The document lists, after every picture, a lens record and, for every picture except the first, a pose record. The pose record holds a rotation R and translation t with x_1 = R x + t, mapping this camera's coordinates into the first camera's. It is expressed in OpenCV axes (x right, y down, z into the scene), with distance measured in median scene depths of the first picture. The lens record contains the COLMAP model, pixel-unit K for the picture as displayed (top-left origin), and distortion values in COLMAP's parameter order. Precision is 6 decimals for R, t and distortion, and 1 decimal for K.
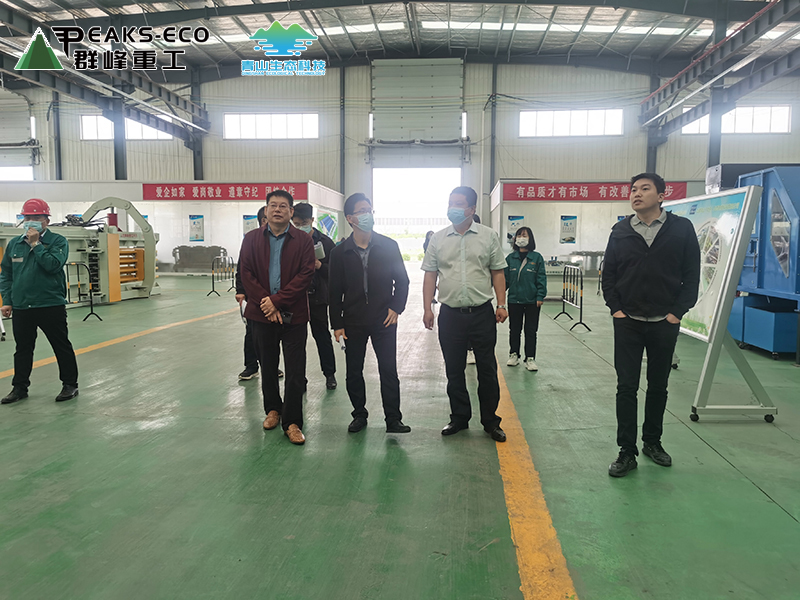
lens RADIAL K [[645.4, 0, 398.3], [0, 645.4, 297.3], [0, 0, 1]] dist [0.068169, -0.067661]
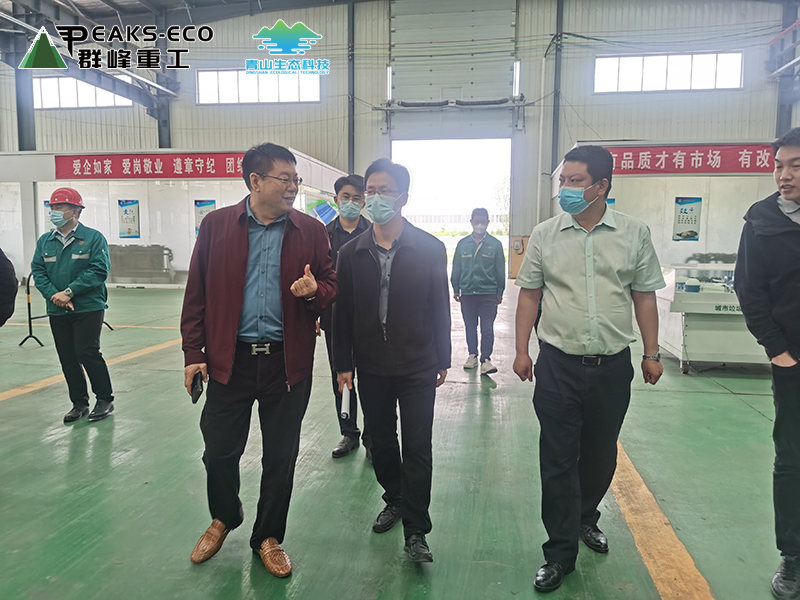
lens RADIAL K [[645.4, 0, 405.3], [0, 645.4, 302.6], [0, 0, 1]] dist [0.068169, -0.067661]
pose [[0.998796, 0.004823, -0.048825, 0.014133], [-0.004371, 0.999947, 0.009361, -0.021344], [0.048867, -0.009137, 0.998763, 0.268745]]
